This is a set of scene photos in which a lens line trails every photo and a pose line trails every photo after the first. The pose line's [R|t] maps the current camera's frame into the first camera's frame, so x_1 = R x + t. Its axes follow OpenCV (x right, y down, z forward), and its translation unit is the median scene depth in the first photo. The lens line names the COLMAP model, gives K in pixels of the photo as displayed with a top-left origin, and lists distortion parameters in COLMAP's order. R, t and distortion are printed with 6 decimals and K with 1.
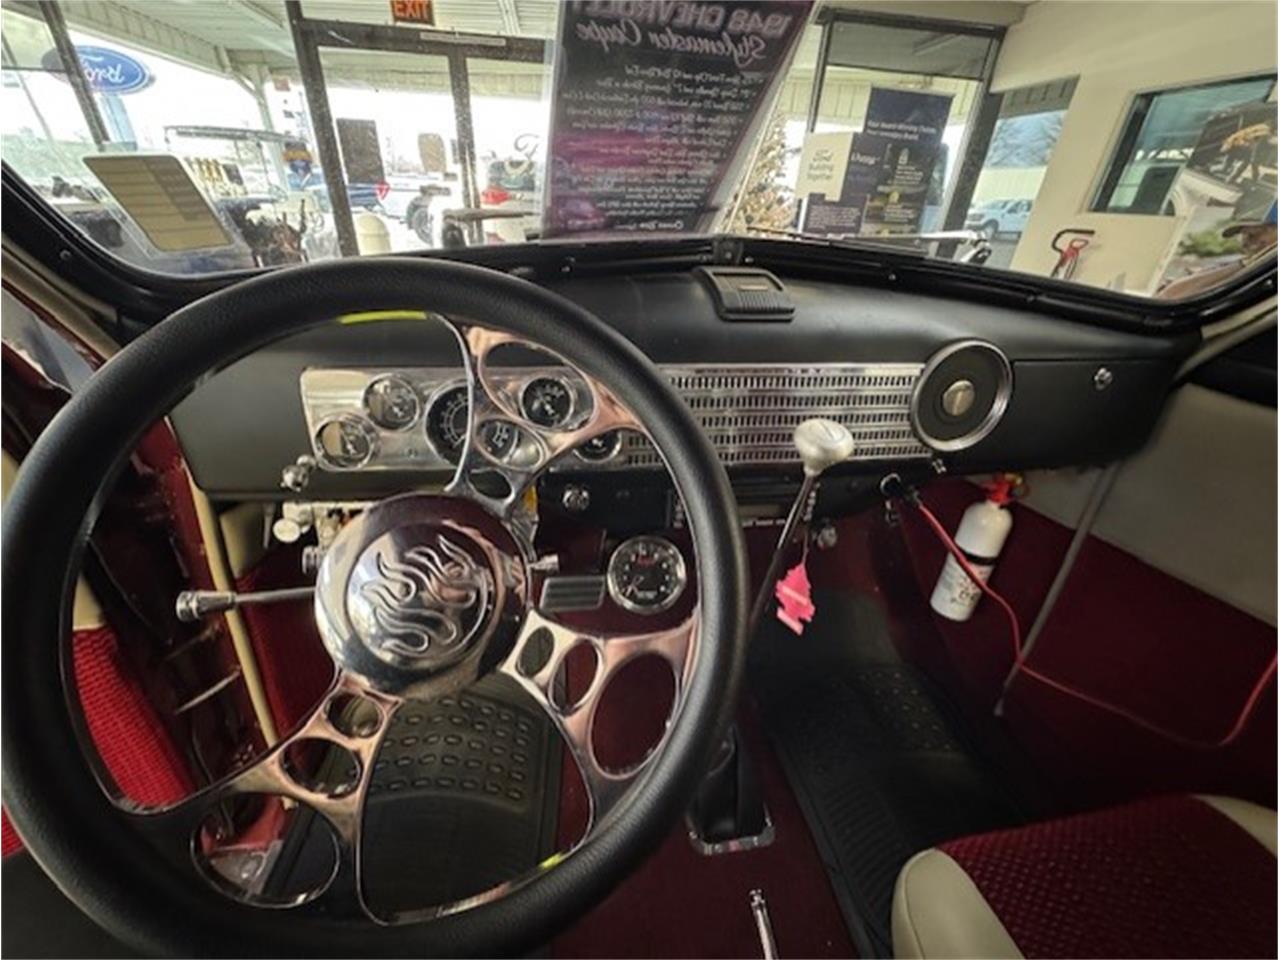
lens RADIAL K [[511.9, 0, 636.2], [0, 511.9, 481.3], [0, 0, 1]] dist [-0.003219, -0.000603]
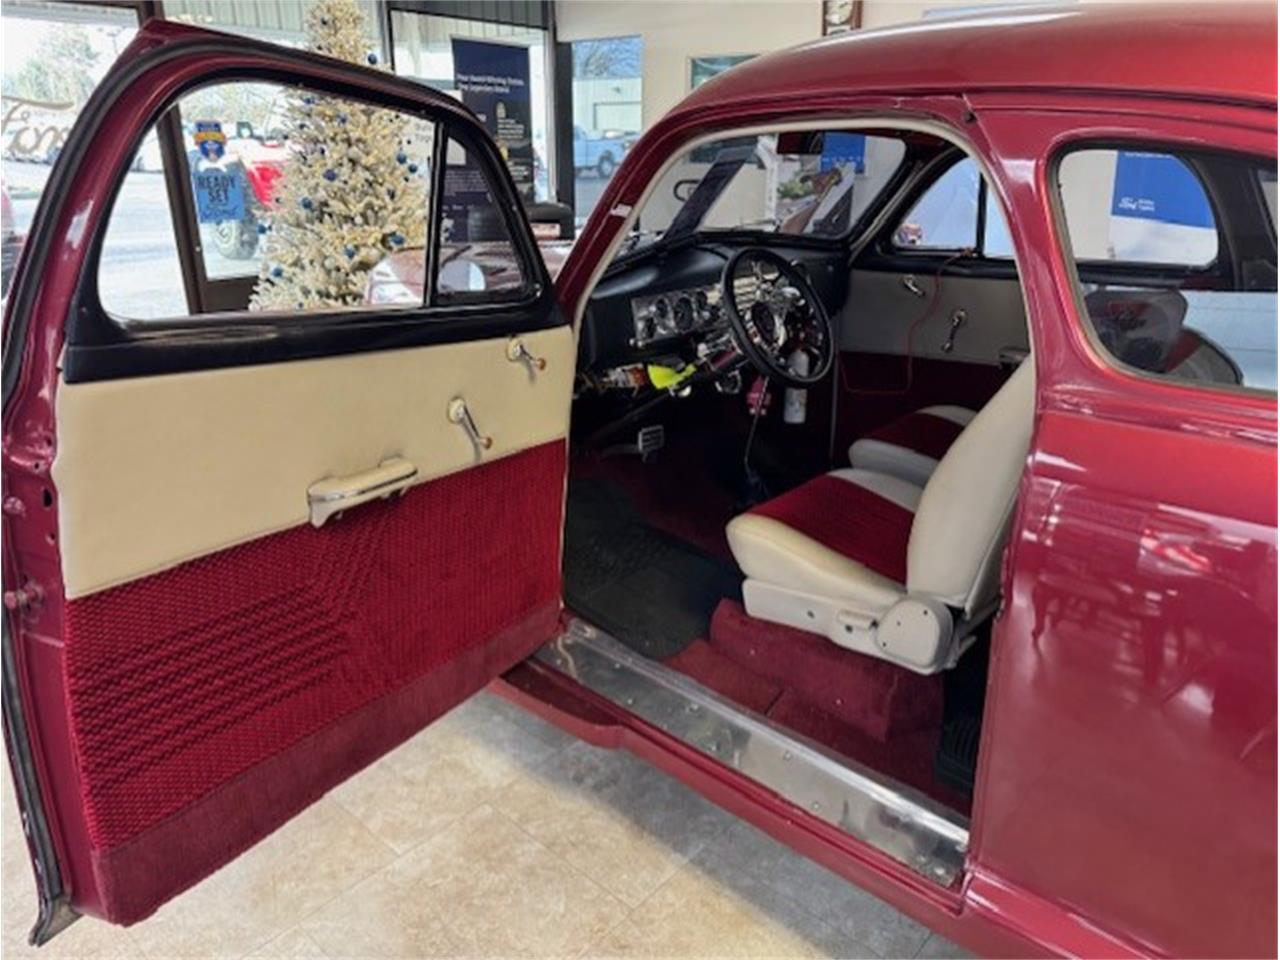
lens RADIAL K [[929.3, 0, 640.0], [0, 929.3, 480.0], [0, 0, 1]] dist [0.014938, 0.000000]
pose [[0.769695, -0.256618, 0.584566, -0.676164], [0.336842, 0.941070, -0.030399, 0.146573], [-0.542317, 0.220305, 0.810776, -0.484433]]
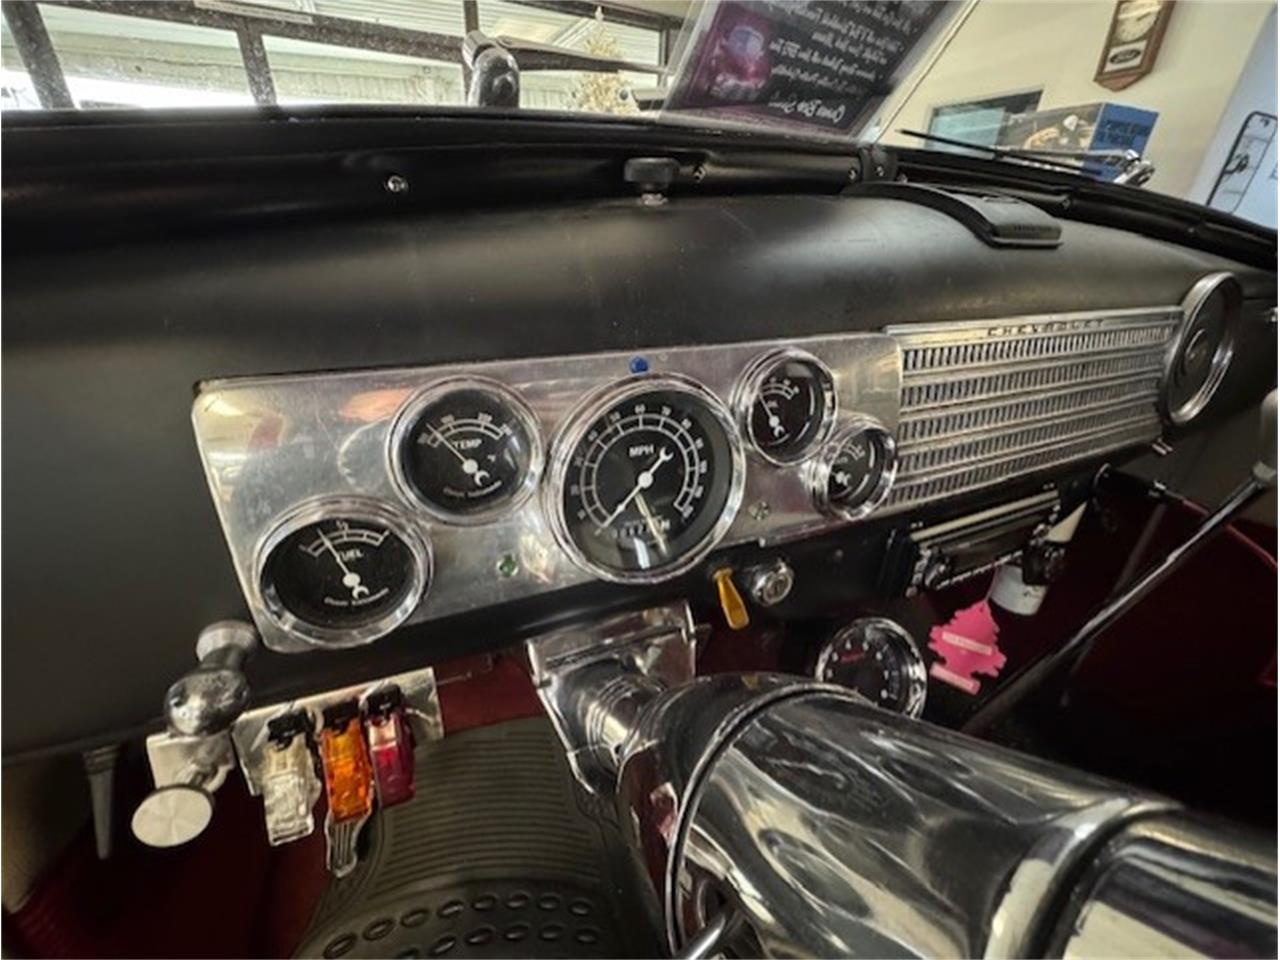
lens RADIAL K [[521.1, 0, 640.0], [0, 521.1, 480.0], [0, 0, 1]] dist [0.000683, -0.000579]
pose [[0.956981, -0.142249, 0.252887, -0.088783], [0.152297, 0.988122, -0.020506, -0.020002], [-0.246966, 0.058138, 0.967278, 0.112483]]
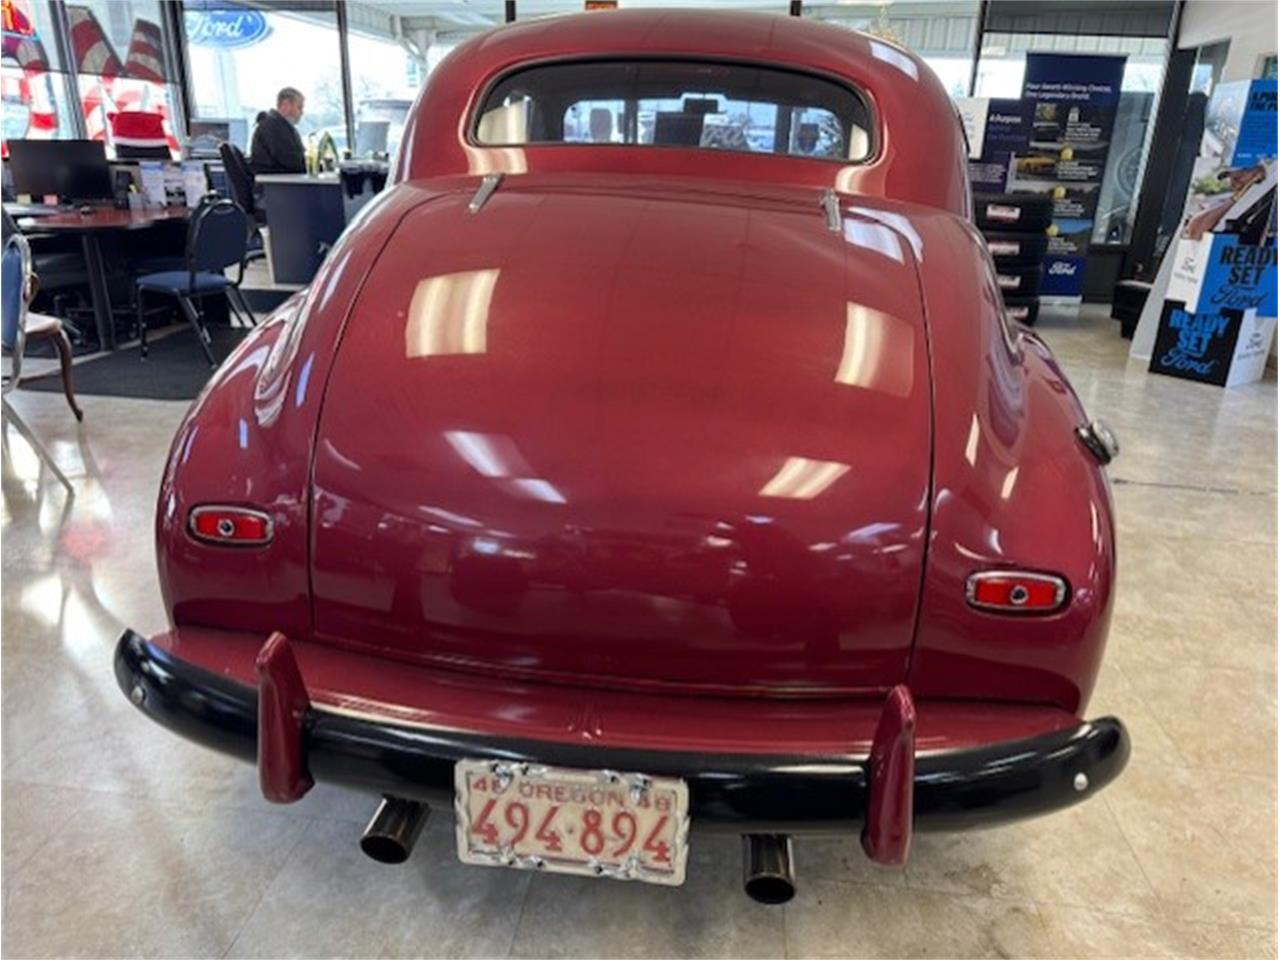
lens RADIAL K [[938.8, 0, 640.0], [0, 938.8, 480.0], [0, 0, 1]] dist [0.001225, -0.004817]
pose [[0.964654, 0.077073, -0.251999, 0.425472], [-0.121517, 0.978634, -0.165858, 0.737701], [0.233831, 0.190617, 0.953409, -1.281351]]
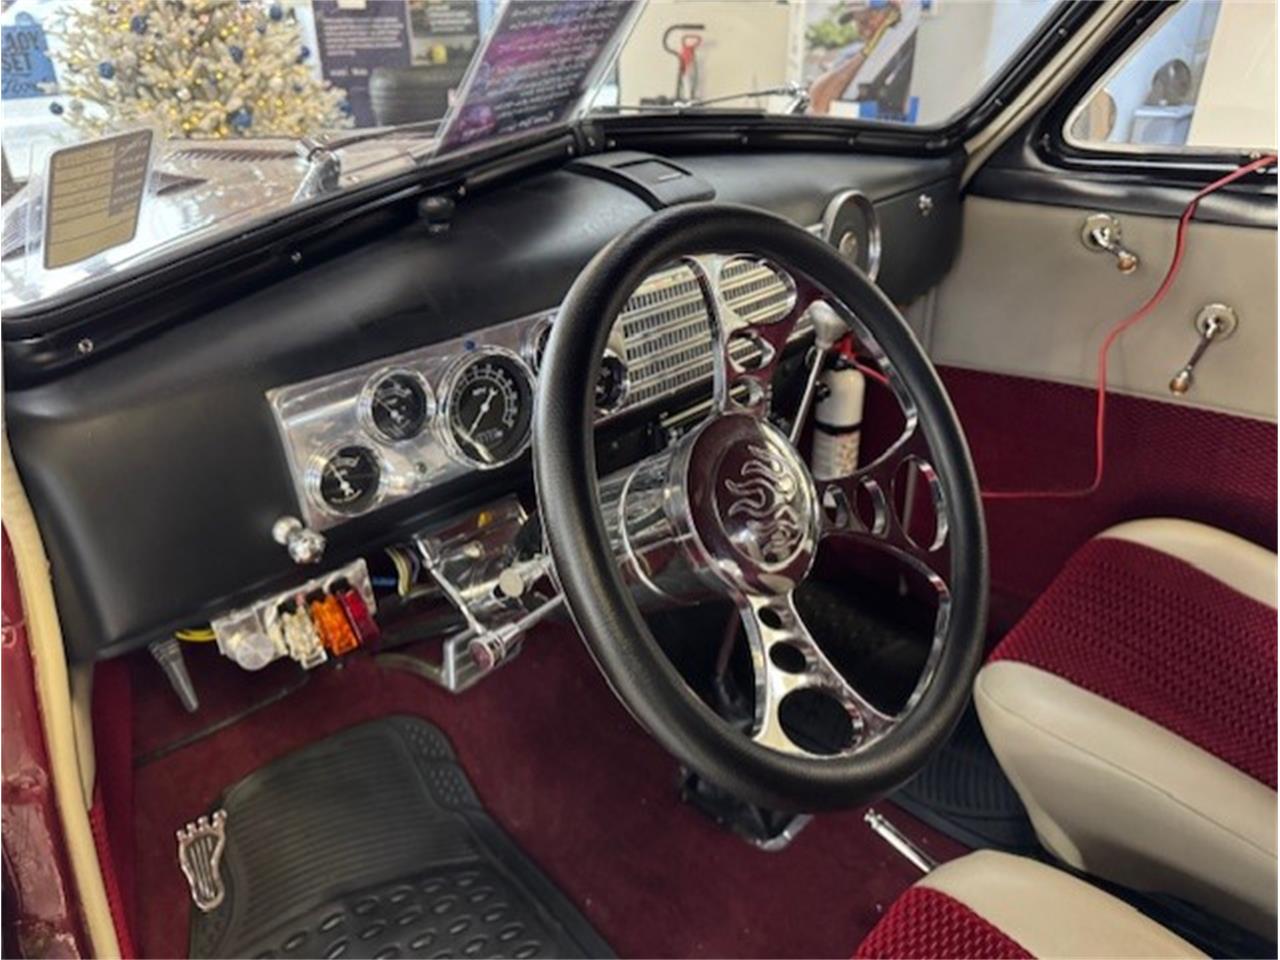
lens RADIAL K [[929.8, 0, 642.2], [0, 929.8, 494.1], [0, 0, 1]] dist [-0.020750, 0.001521]
pose [[0.780640, -0.342313, 0.522898, -0.184600], [0.343653, 0.933932, 0.098351, -0.008570], [-0.522019, 0.102918, 0.846702, -0.061560]]
